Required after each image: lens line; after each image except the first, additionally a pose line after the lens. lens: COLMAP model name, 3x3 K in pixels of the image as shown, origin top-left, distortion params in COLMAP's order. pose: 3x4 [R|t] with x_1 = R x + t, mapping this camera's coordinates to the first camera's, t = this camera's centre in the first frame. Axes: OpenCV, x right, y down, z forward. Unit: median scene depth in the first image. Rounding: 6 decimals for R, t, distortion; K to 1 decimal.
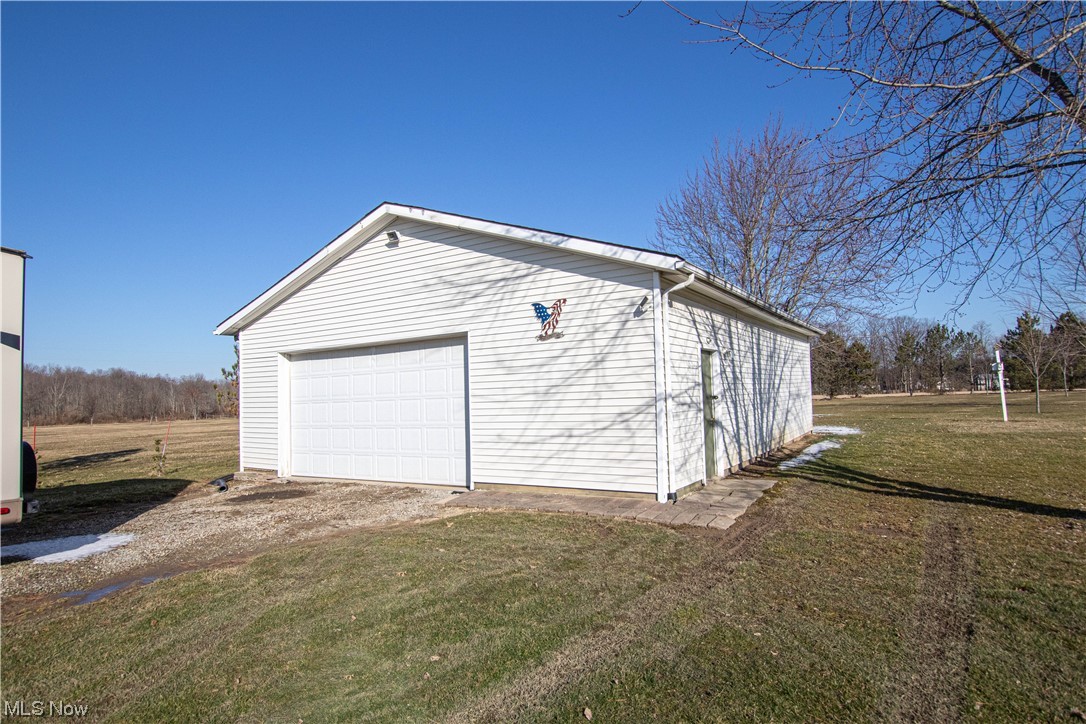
lens RADIAL K [[594.5, 0, 543.0], [0, 594.5, 362.0], [0, 0, 1]] dist [-0.014314, 0.000999]
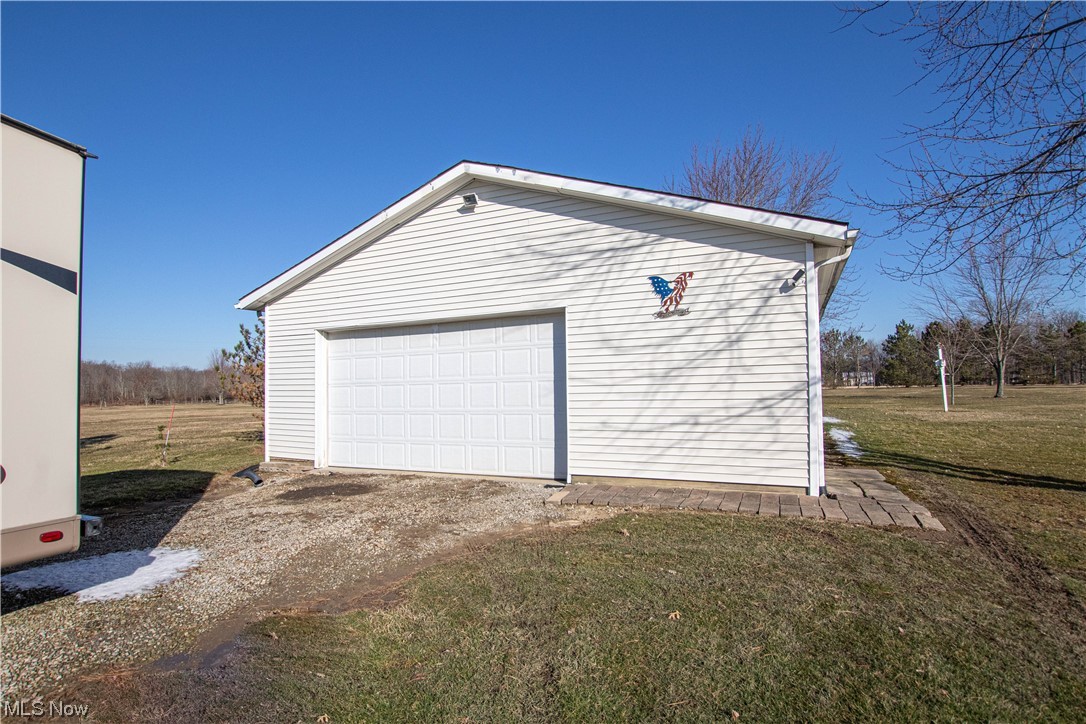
lens RADIAL K [[533.2, 0, 543.0], [0, 533.2, 362.0], [0, 0, 1]] dist [-0.023249, 0.000031]
pose [[0.992561, 0.017228, 0.120527, -0.272644], [-0.018508, 0.999784, 0.009506, 0.026113], [-0.120337, -0.011666, 0.992665, 0.217216]]
